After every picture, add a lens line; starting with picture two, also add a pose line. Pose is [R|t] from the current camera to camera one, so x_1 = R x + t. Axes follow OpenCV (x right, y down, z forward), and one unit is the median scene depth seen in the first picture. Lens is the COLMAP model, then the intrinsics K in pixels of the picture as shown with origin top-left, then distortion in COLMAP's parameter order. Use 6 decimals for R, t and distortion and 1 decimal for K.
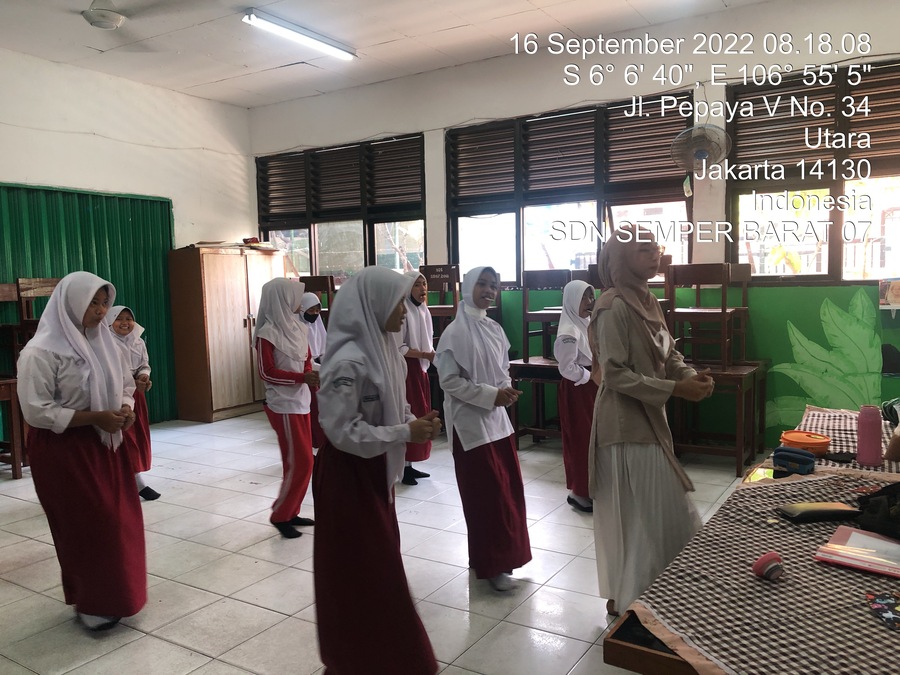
lens RADIAL K [[729.7, 0, 450.0], [0, 729.7, 337.5], [0, 0, 1]] dist [0.012192, 0.000314]
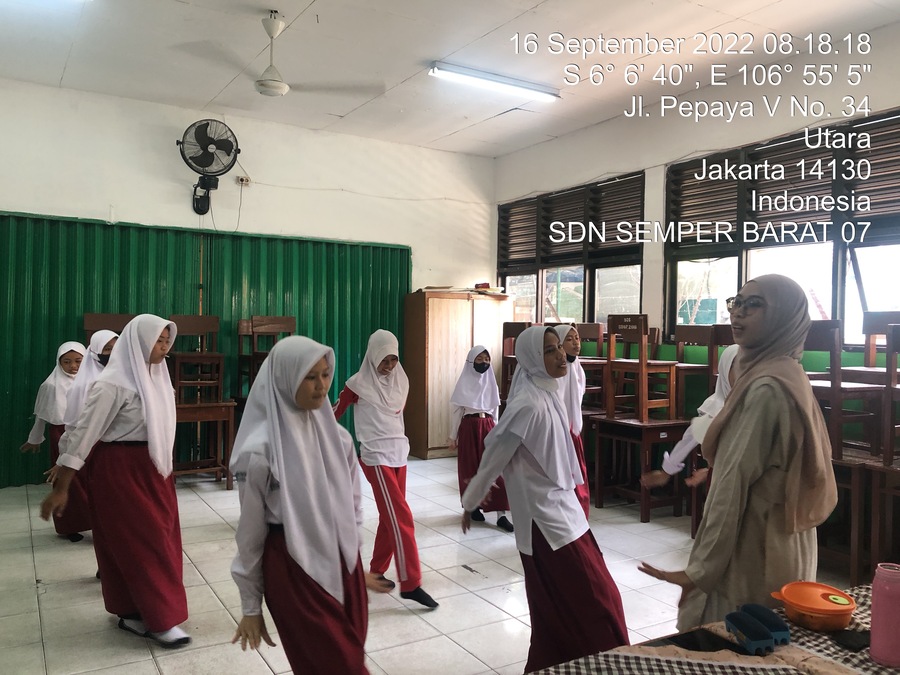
lens RADIAL K [[724.1, 0, 450.0], [0, 724.1, 337.5], [0, 0, 1]] dist [0.076494, -0.095696]
pose [[0.890867, 0.043151, -0.452210, 0.159995], [-0.070475, 0.996554, -0.043745, -0.013501], [0.448764, 0.070840, 0.890838, 0.085157]]
